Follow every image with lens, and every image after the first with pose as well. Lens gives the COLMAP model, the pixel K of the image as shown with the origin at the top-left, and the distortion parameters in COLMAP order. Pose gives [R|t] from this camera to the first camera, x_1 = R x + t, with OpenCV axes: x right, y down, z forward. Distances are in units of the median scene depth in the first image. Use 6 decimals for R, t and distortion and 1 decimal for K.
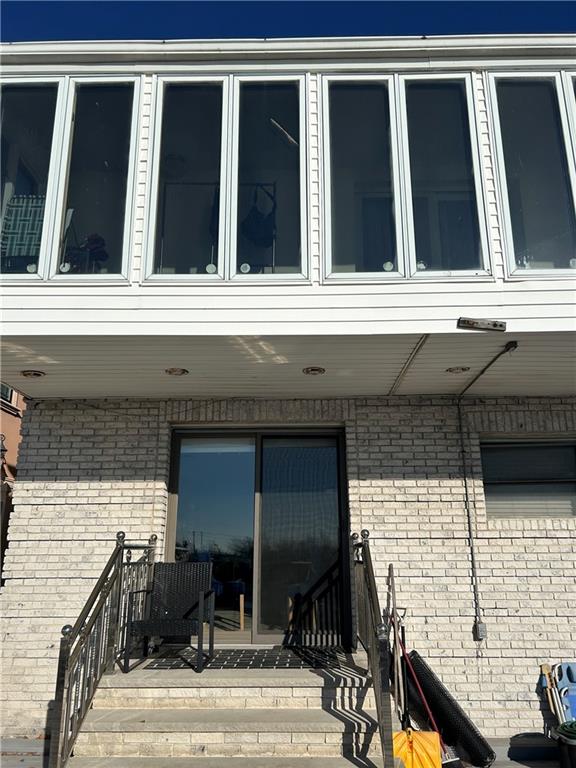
lens RADIAL K [[604.6, 0, 289.1], [0, 604.6, 387.0], [0, 0, 1]] dist [0.055201, -0.013406]
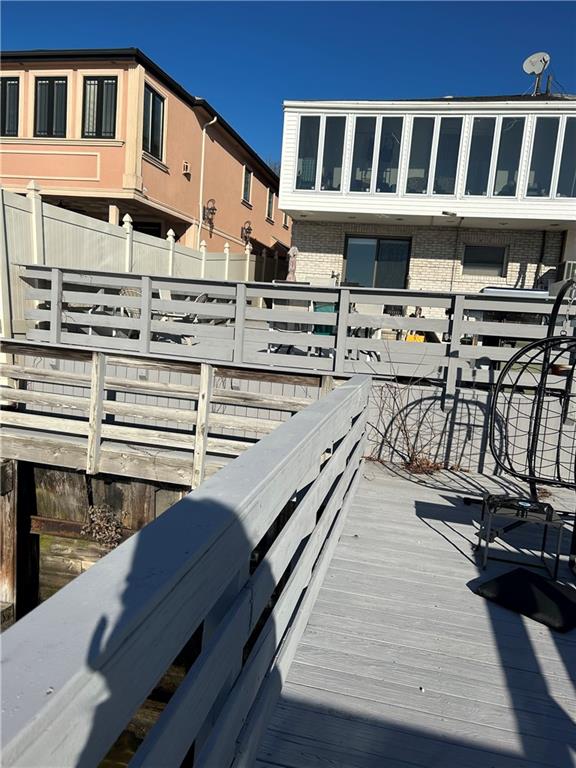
lens RADIAL K [[604.6, 0, 287.1], [0, 604.6, 390.1], [0, 0, 1]] dist [0.055201, -0.013406]
pose [[0.980502, 0.097849, -0.170414, 0.079206], [-0.024608, 0.921525, 0.387539, -0.345194], [0.194961, -0.375790, 0.905965, -1.810109]]
